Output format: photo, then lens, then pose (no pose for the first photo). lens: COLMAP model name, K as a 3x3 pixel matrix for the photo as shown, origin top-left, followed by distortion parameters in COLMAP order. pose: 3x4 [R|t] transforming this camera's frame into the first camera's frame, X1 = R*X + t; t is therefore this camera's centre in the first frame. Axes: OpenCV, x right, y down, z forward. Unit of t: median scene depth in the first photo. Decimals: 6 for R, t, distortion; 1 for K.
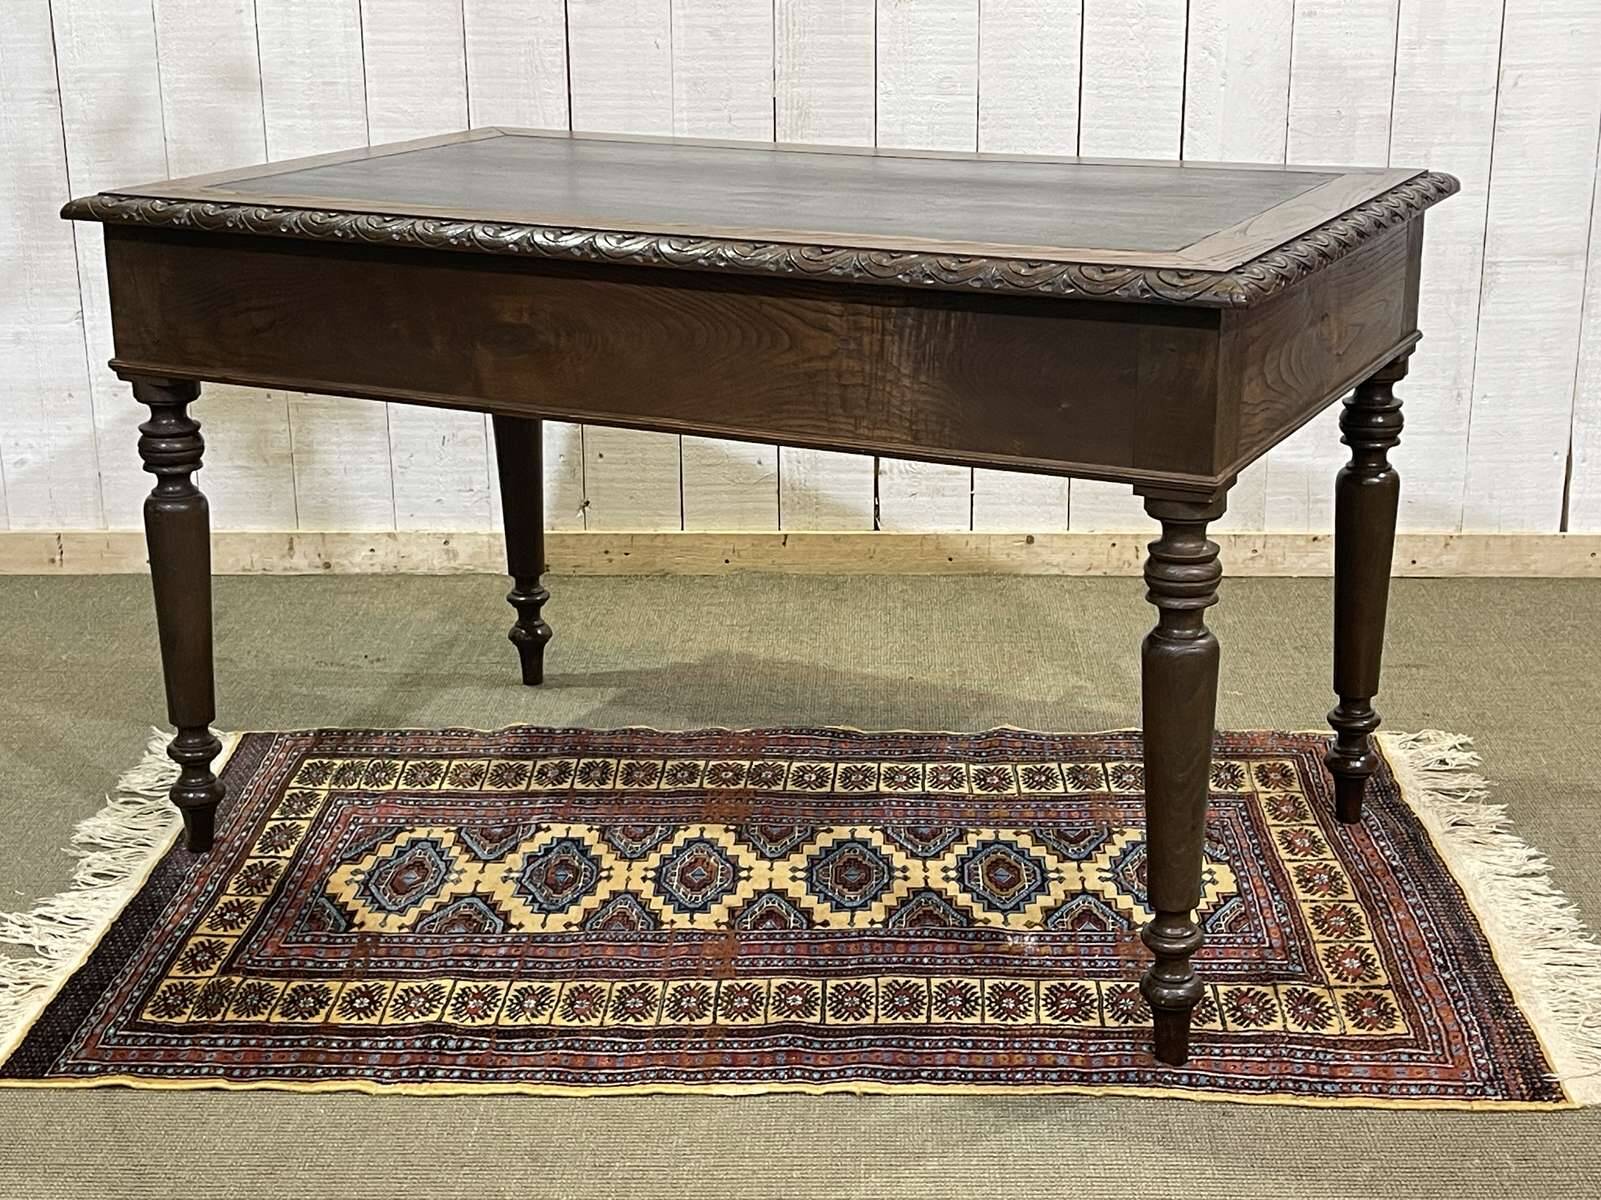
lens RADIAL K [[2415.6, 0, 800.5], [0, 2415.6, 600.0], [0, 0, 1]] dist [0.186287, -0.723566]
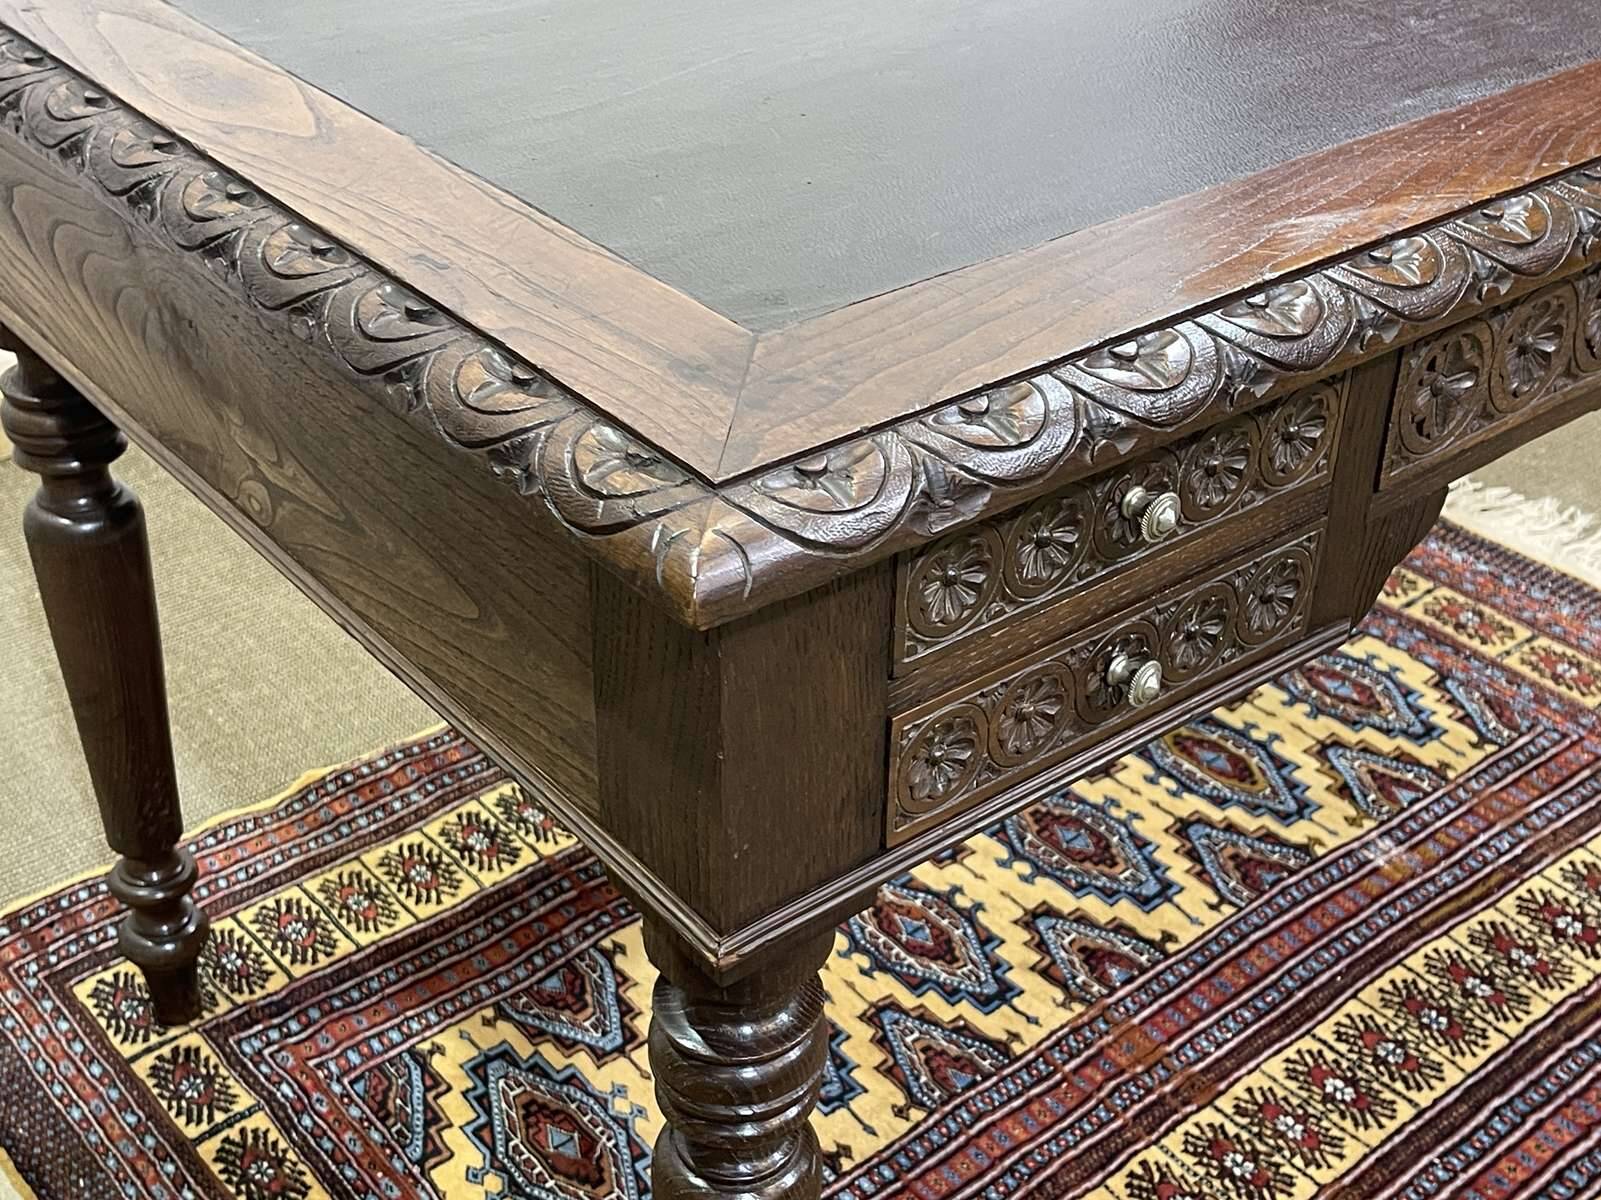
lens RADIAL K [[2056.8, 0, 807.5], [0, 2056.8, 619.4], [0, 0, 1]] dist [0.118293, -0.318486]
pose [[0.750486, -0.348156, 0.561745, -0.359091], [0.187469, 0.927223, 0.324212, -0.160026], [-0.633739, -0.138007, 0.761136, 0.594597]]
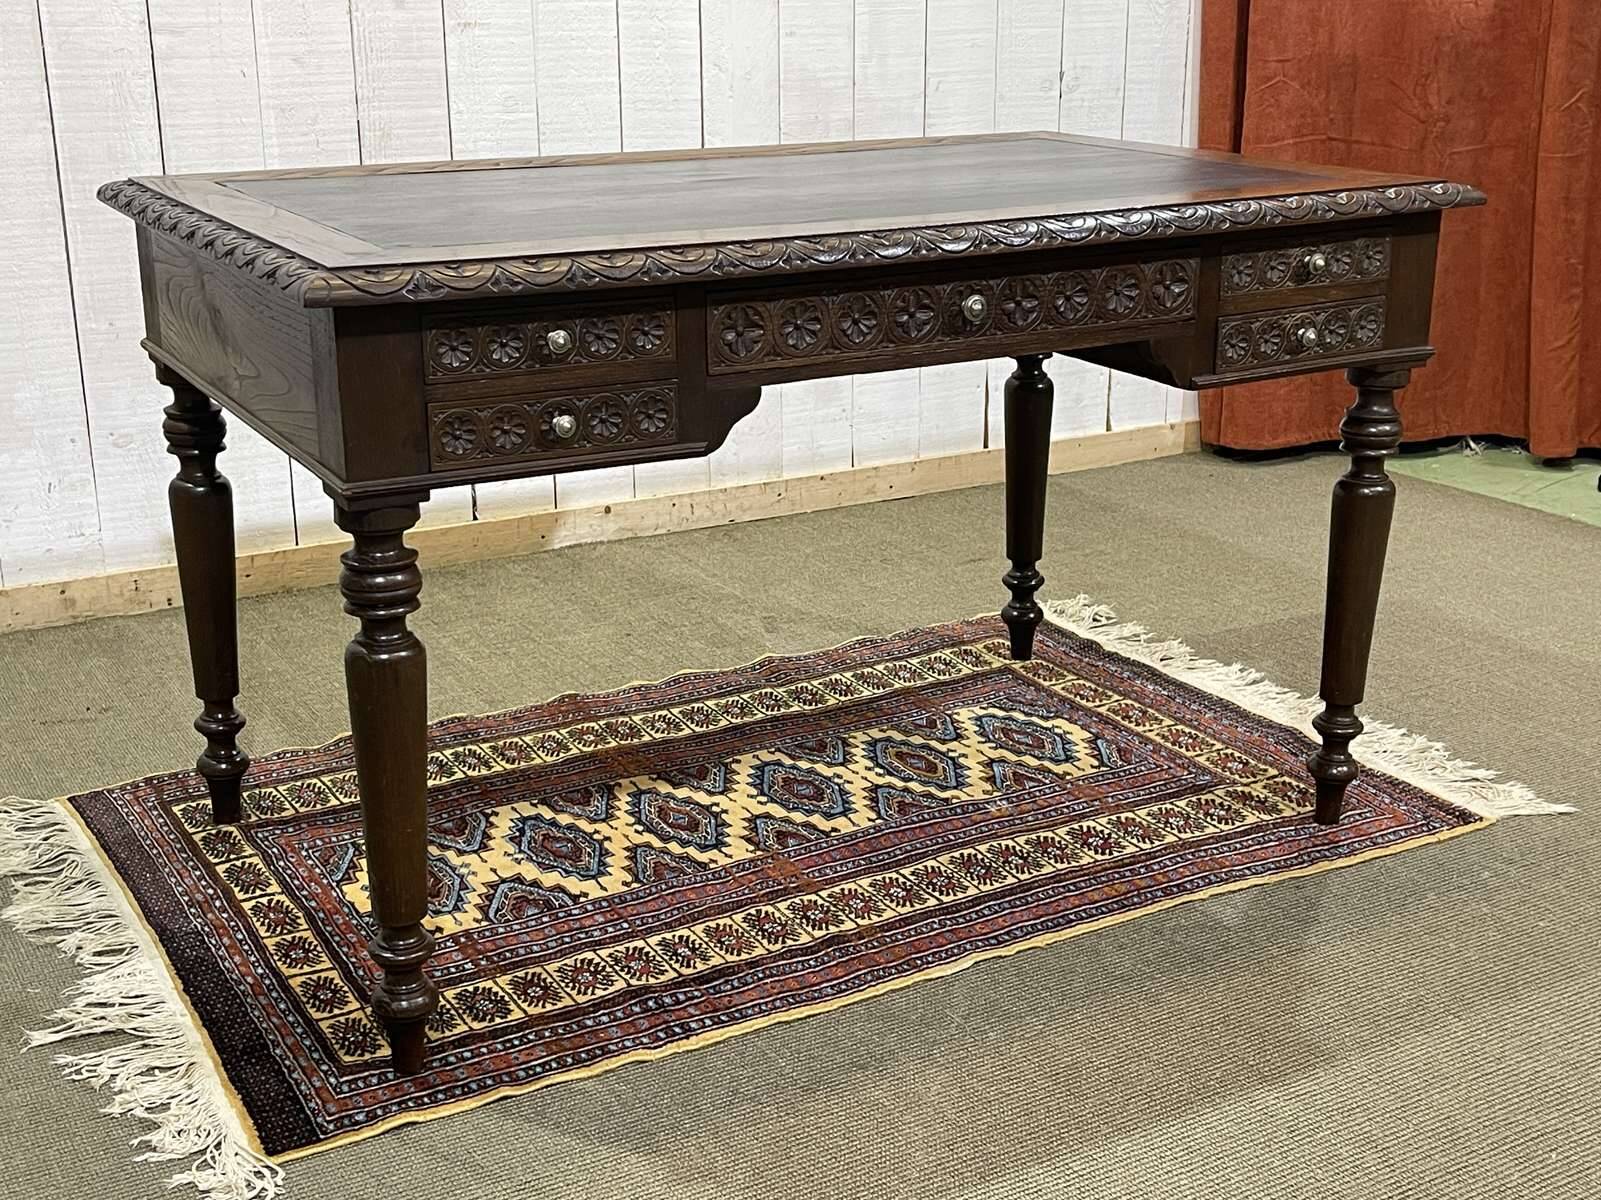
lens RADIAL K [[2056.8, 0, 807.5], [0, 2056.8, 619.4], [0, 0, 1]] dist [0.118293, -0.318486]
pose [[0.850962, -0.159588, 0.500395, -0.437901], [0.156698, 0.986473, 0.048133, -0.008696], [-0.501308, 0.037452, 0.864458, 0.179431]]
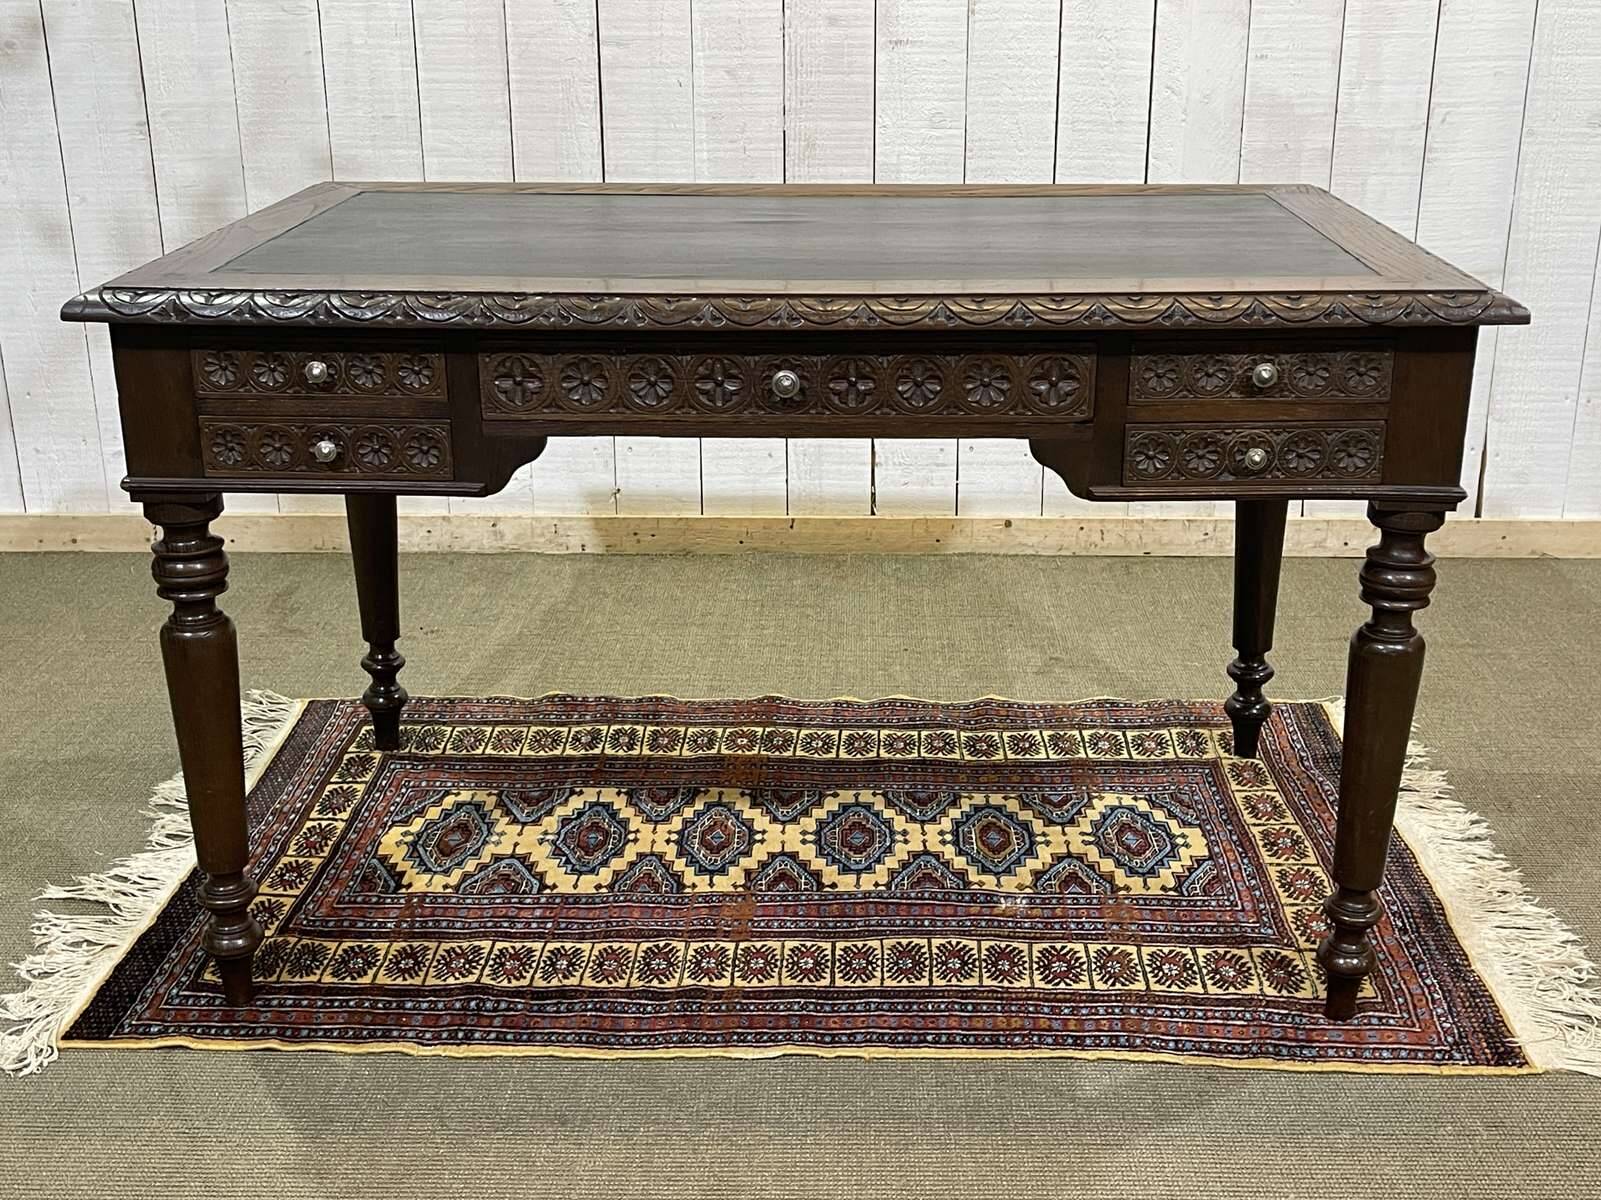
lens RADIAL K [[1946.1, 0, 798.9], [0, 1946.1, 603.9], [0, 0, 1]] dist [0.142576, -0.452857]
pose [[0.999996, 0.001898, 0.002036, -0.007097], [-0.001951, 0.999643, 0.026661, -0.016182], [-0.001985, -0.026664, 0.999642, 0.118607]]
